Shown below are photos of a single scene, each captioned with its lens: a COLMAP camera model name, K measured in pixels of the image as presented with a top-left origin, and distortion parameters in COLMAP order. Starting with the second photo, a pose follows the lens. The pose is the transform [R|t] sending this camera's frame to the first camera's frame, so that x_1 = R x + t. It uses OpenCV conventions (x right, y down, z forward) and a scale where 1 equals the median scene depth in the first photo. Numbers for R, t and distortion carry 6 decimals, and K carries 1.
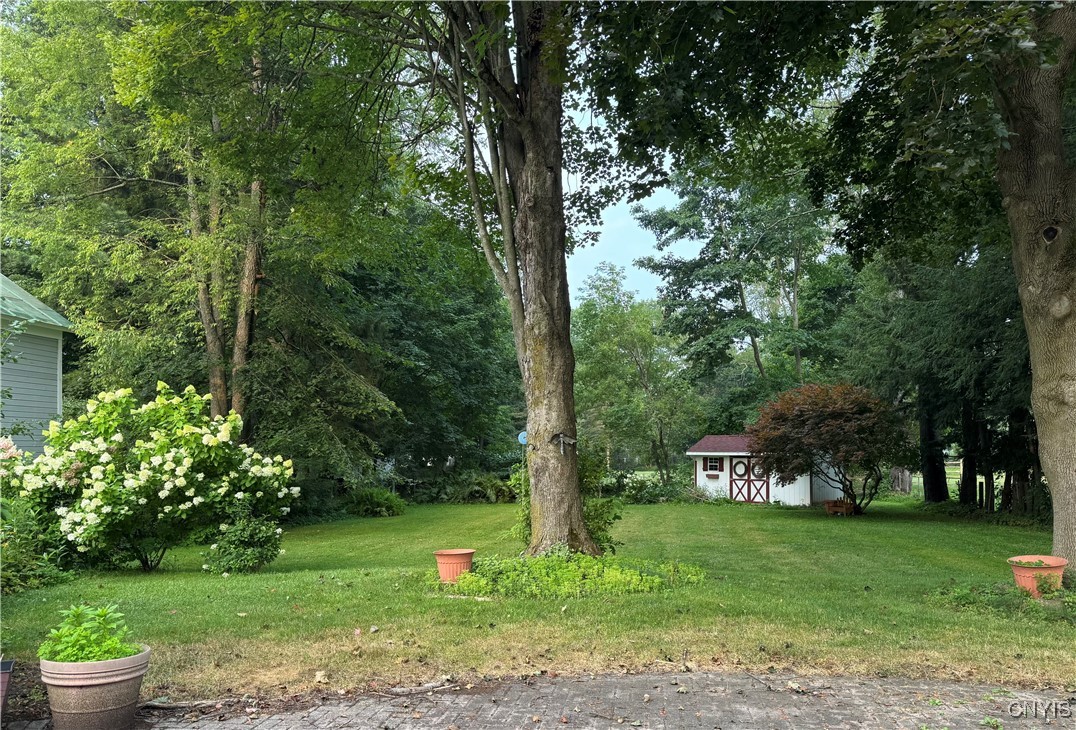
lens RADIAL K [[786.9, 0, 545.8], [0, 786.9, 451.7], [0, 0, 1]] dist [0.004433, -0.015208]
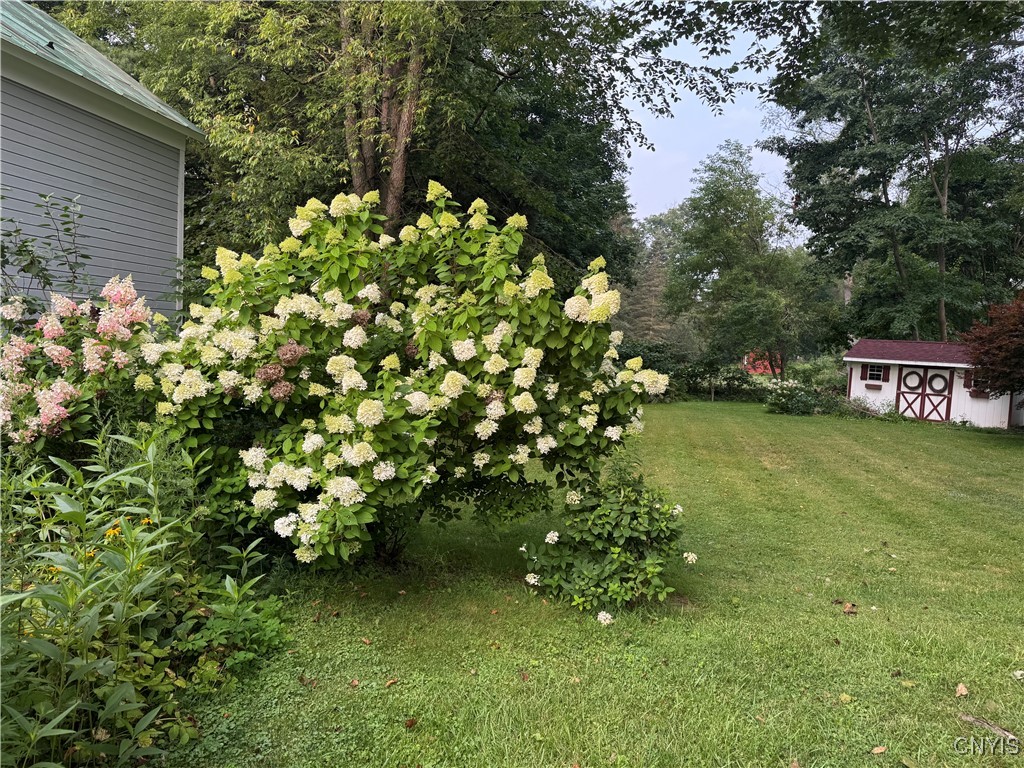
lens RADIAL K [[711.1, 0, 515.2], [0, 711.1, 382.8], [0, 0, 1]] dist [0.072101, -0.097205]
pose [[0.996591, 0.058286, -0.058395, -0.435256], [-0.054805, 0.996720, 0.059542, 0.004572], [0.061674, -0.056139, 0.996516, 0.597987]]
